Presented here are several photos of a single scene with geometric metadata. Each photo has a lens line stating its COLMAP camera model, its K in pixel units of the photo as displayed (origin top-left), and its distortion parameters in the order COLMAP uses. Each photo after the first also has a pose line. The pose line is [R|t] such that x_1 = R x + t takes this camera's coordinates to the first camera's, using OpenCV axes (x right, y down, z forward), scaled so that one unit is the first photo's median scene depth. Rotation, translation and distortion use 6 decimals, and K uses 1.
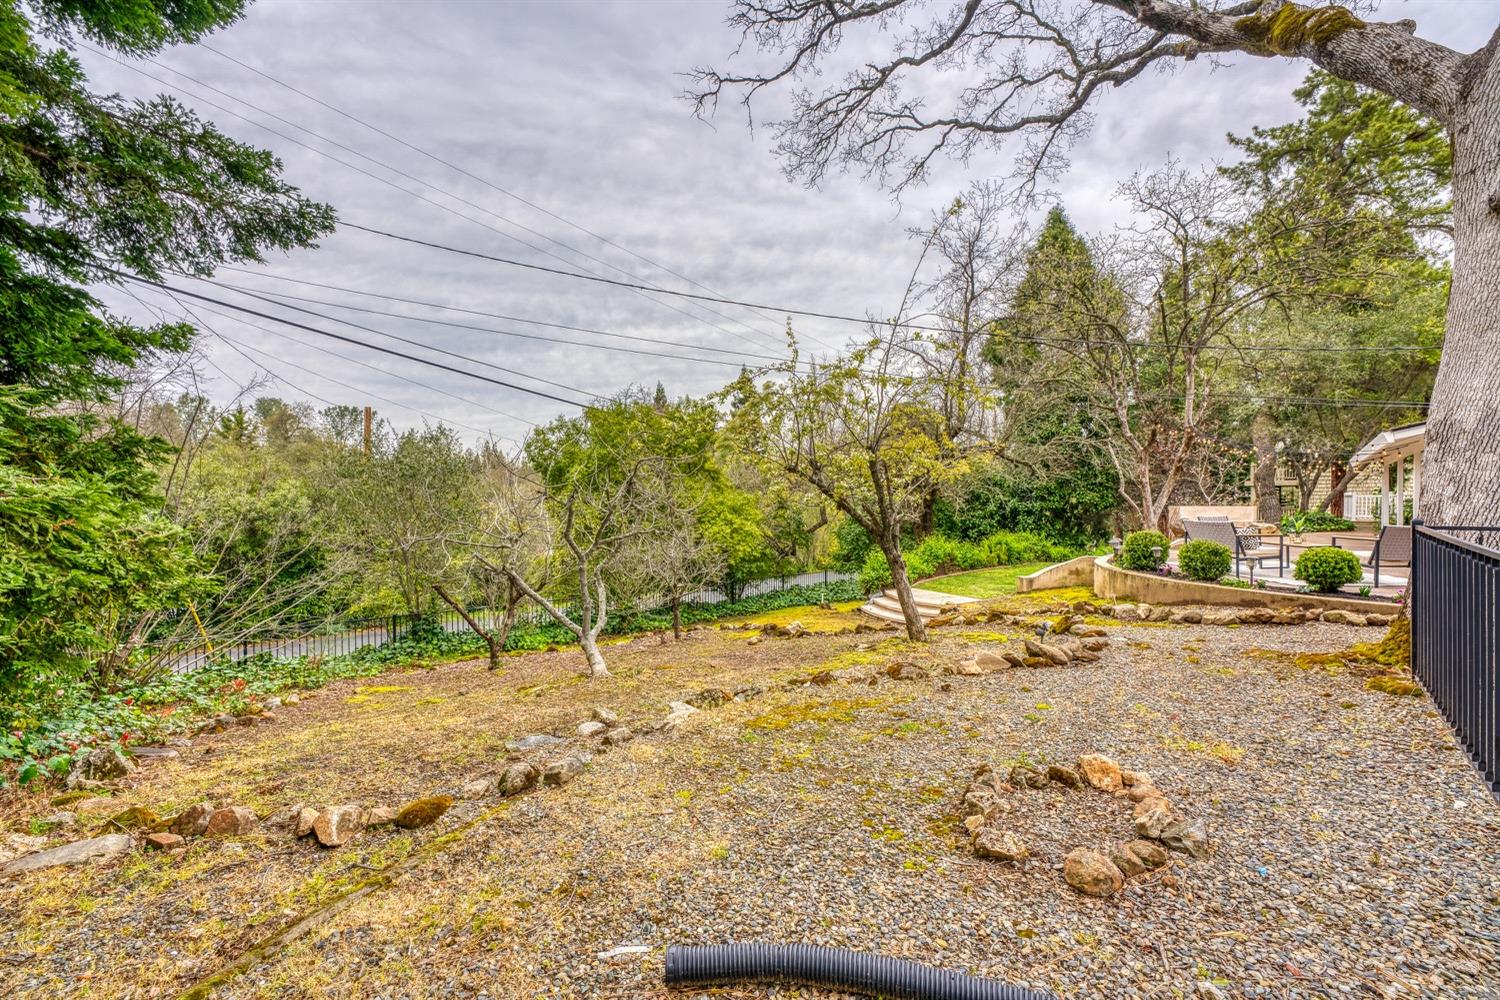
lens RADIAL K [[606.1, 0, 738.3], [0, 606.1, 499.2], [0, 0, 1]] dist [-0.023470, 0.002777]
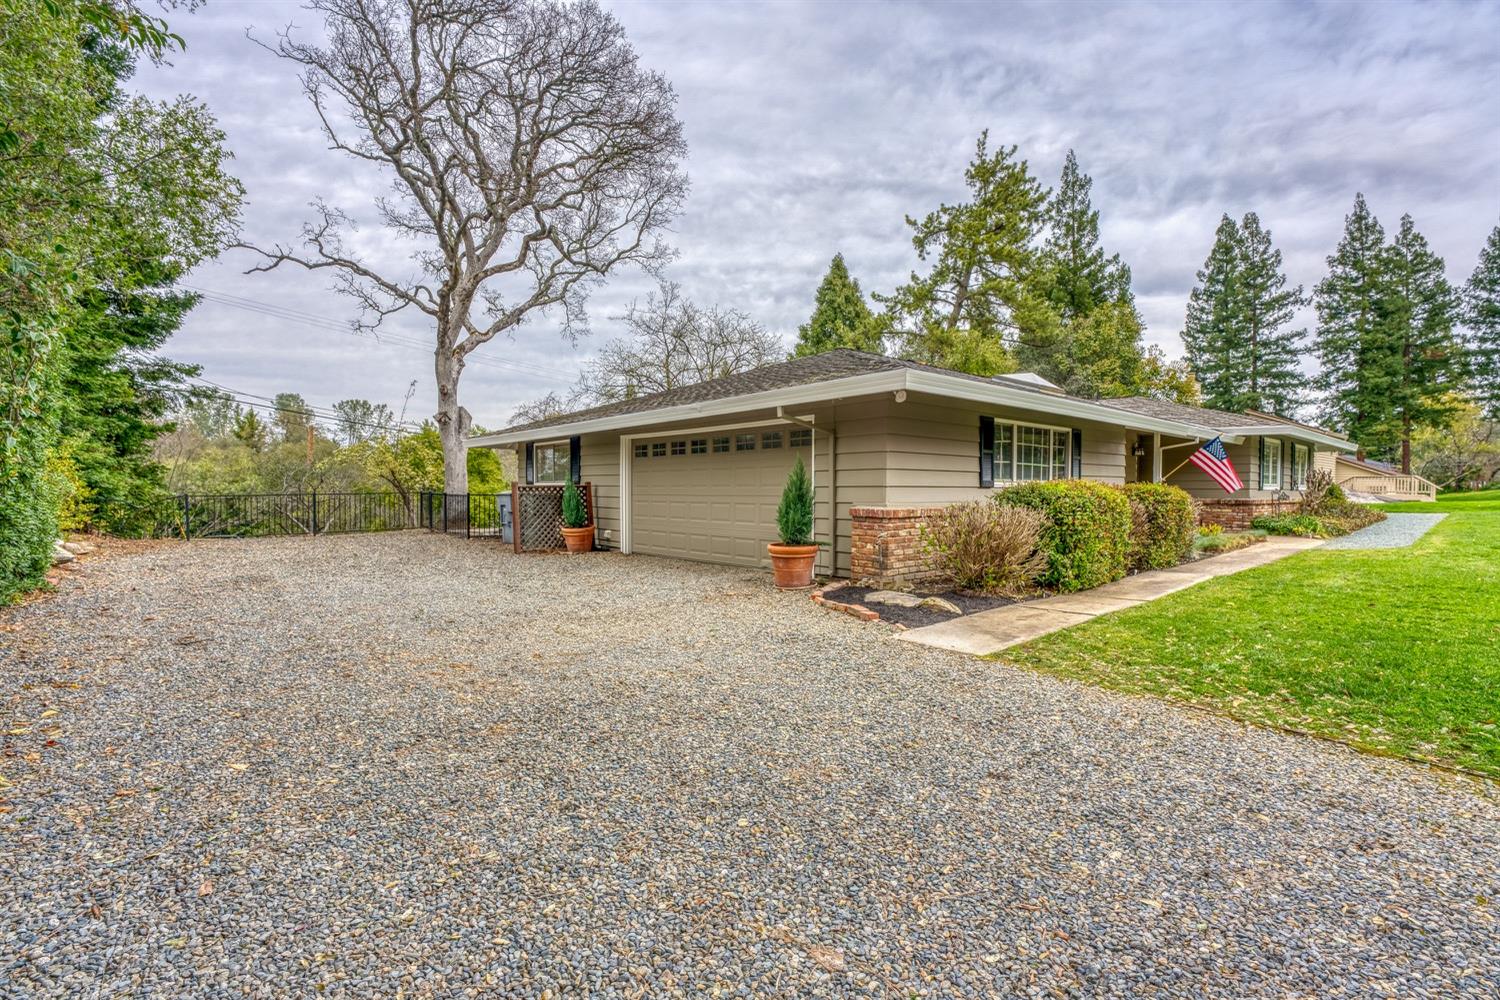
lens RADIAL K [[677.0, 0, 738.3], [0, 677.0, 504.5], [0, 0, 1]] dist [-0.008551, 0.001242]
pose [[0.995069, 0.007132, -0.098926, 0.733012], [-0.004987, 0.999747, 0.021917, 0.002655], [0.099057, -0.021315, 0.994853, -0.684998]]
